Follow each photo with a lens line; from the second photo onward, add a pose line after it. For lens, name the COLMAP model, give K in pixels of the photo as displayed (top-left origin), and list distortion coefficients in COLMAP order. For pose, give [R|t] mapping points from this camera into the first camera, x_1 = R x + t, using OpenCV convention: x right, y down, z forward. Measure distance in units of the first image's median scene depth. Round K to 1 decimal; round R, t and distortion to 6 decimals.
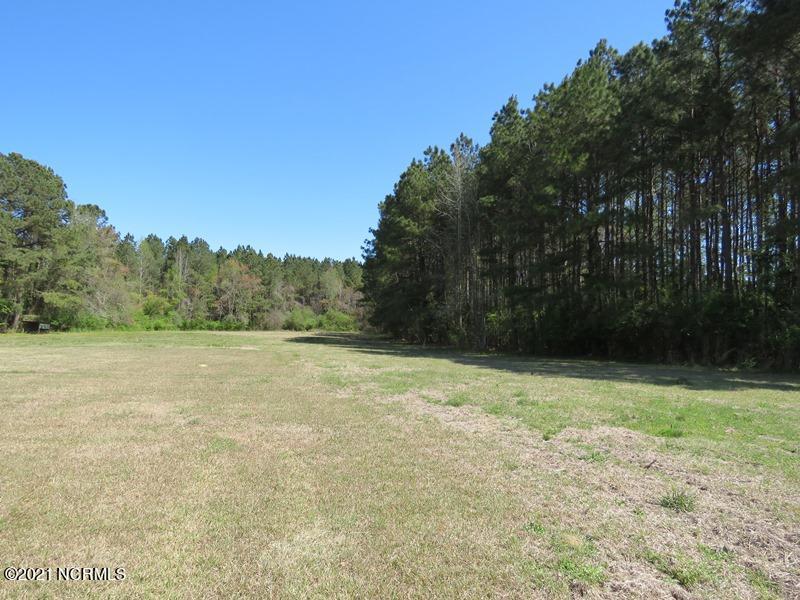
lens RADIAL K [[511.6, 0, 400.0], [0, 511.6, 300.0], [0, 0, 1]] dist [-0.004554, -0.000254]
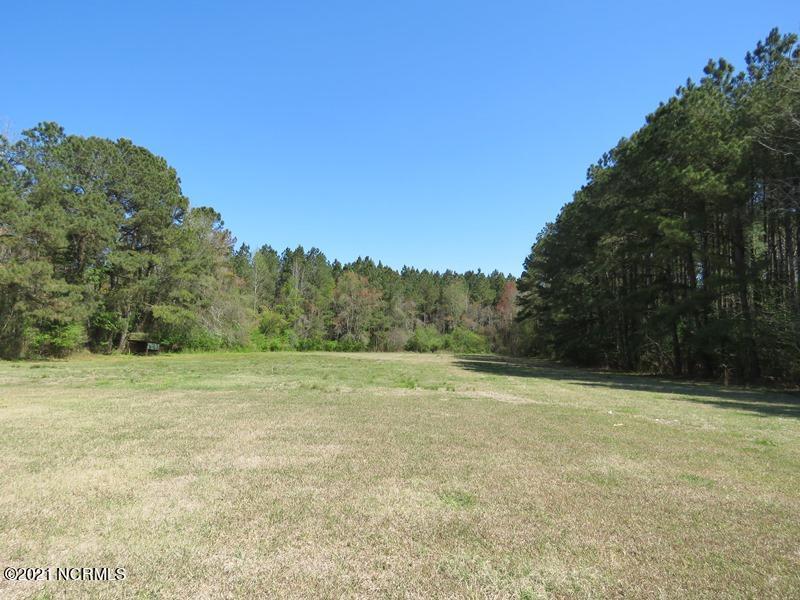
lens RADIAL K [[511.6, 0, 400.0], [0, 511.6, 300.0], [0, 0, 1]] dist [-0.004554, -0.000254]
pose [[0.984527, -0.011381, -0.174865, -0.100790], [0.004483, 0.999198, -0.039796, 0.007045], [0.175178, 0.038397, 0.983788, 0.161070]]
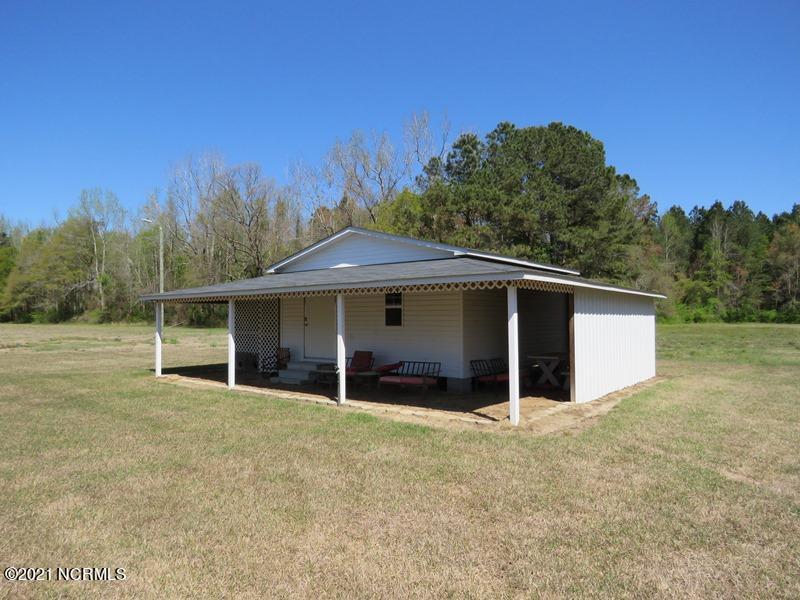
lens RADIAL K [[511.6, 0, 400.0], [0, 511.6, 300.0], [0, 0, 1]] dist [-0.004554, -0.000254]
pose [[0.644150, -0.027387, -0.764409, -0.157648], [0.041808, 0.999125, -0.000566, 0.005299], [0.763756, -0.031594, 0.644732, 0.131096]]
